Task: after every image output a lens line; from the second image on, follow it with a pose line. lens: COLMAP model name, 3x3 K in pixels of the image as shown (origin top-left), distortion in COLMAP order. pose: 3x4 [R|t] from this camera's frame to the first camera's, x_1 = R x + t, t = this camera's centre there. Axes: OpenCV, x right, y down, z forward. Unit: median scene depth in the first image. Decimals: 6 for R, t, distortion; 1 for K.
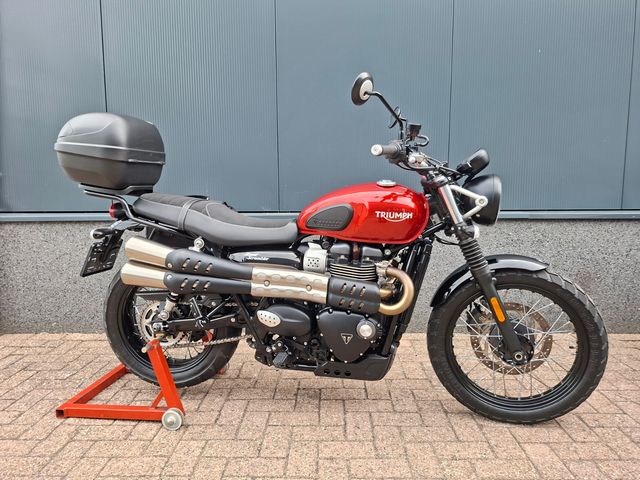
lens RADIAL K [[493.5, 0, 307.9], [0, 493.5, 237.0], [0, 0, 1]] dist [0.039858, -0.052884]
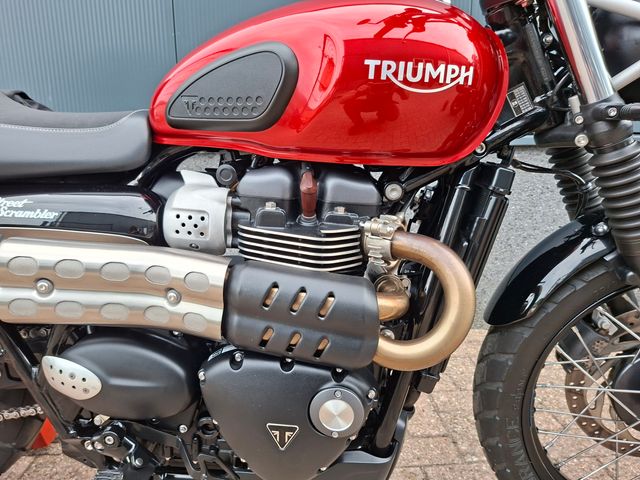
lens RADIAL K [[485.2, 0, 320.0], [0, 485.2, 240.0], [0, 0, 1]] dist [0.041578, -0.052454]
pose [[0.995564, -0.018483, 0.092249, 0.073336], [0.010706, 0.996400, 0.084097, 0.035673], [-0.093471, -0.082736, 0.992178, 0.646989]]
